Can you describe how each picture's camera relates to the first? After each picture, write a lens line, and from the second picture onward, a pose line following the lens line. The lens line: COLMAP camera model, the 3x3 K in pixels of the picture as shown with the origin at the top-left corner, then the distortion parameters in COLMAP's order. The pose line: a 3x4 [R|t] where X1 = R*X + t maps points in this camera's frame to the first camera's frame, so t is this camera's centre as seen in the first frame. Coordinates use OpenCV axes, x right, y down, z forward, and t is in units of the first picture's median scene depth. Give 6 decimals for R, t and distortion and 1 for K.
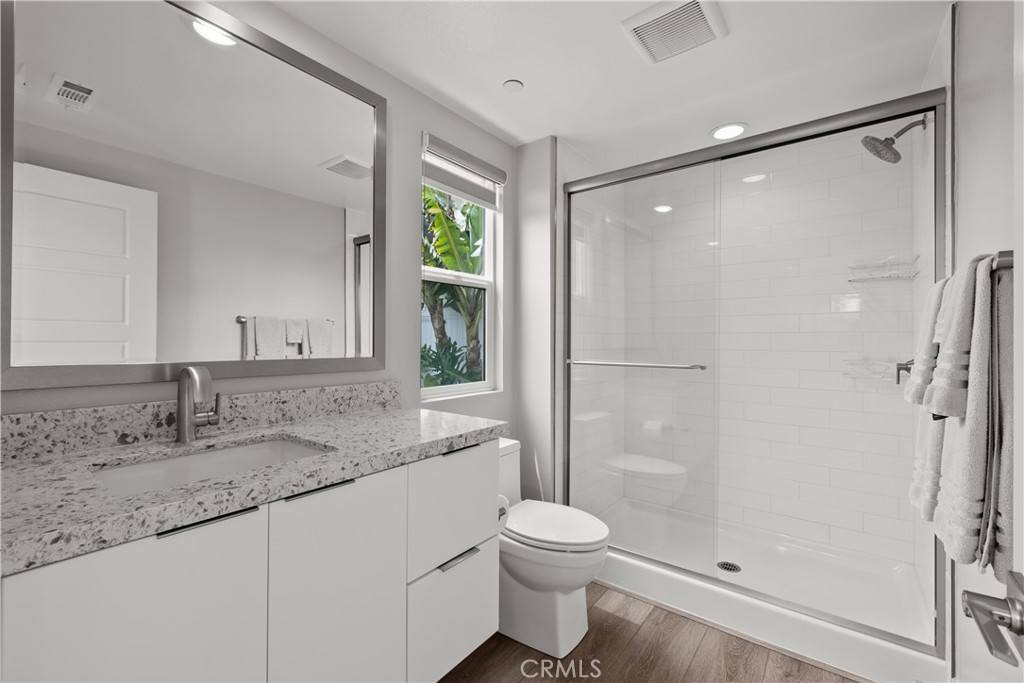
lens RADIAL K [[435.2, 0, 512.0], [0, 435.2, 341.5], [0, 0, 1]] dist [-0.000143, -0.000035]
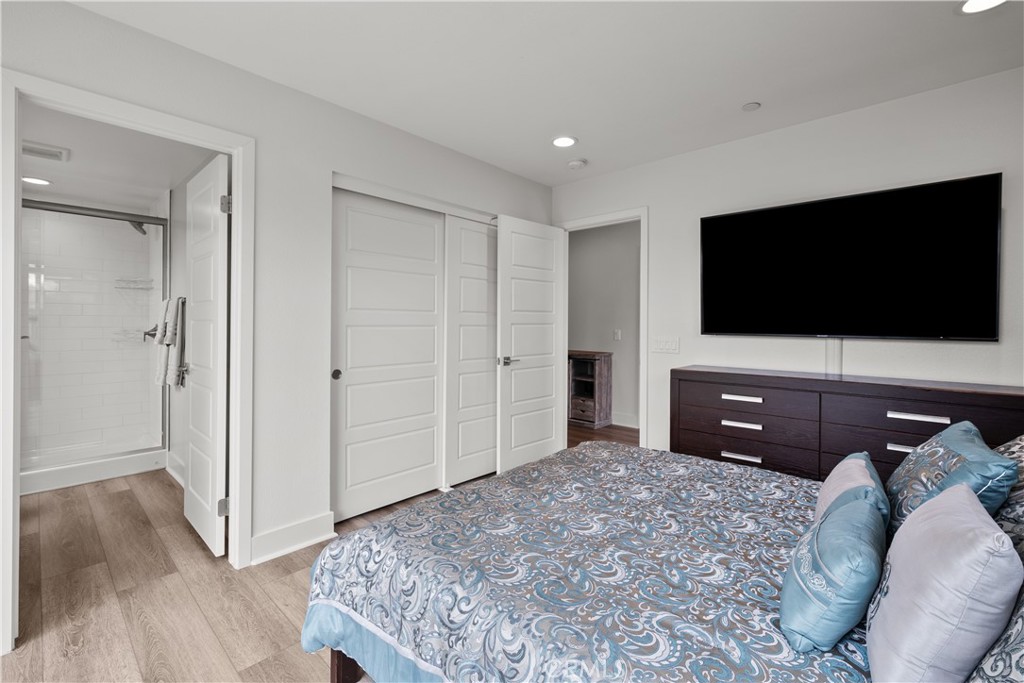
lens RADIAL K [[435.2, 0, 512.0], [0, 435.2, 341.5], [0, 0, 1]] dist [-0.000143, -0.000035]
pose [[0.091262, -0.021728, 0.995590, -1.482421], [-0.023819, 0.999428, 0.023995, 0.005984], [-0.995542, -0.025904, 0.090692, -1.356530]]
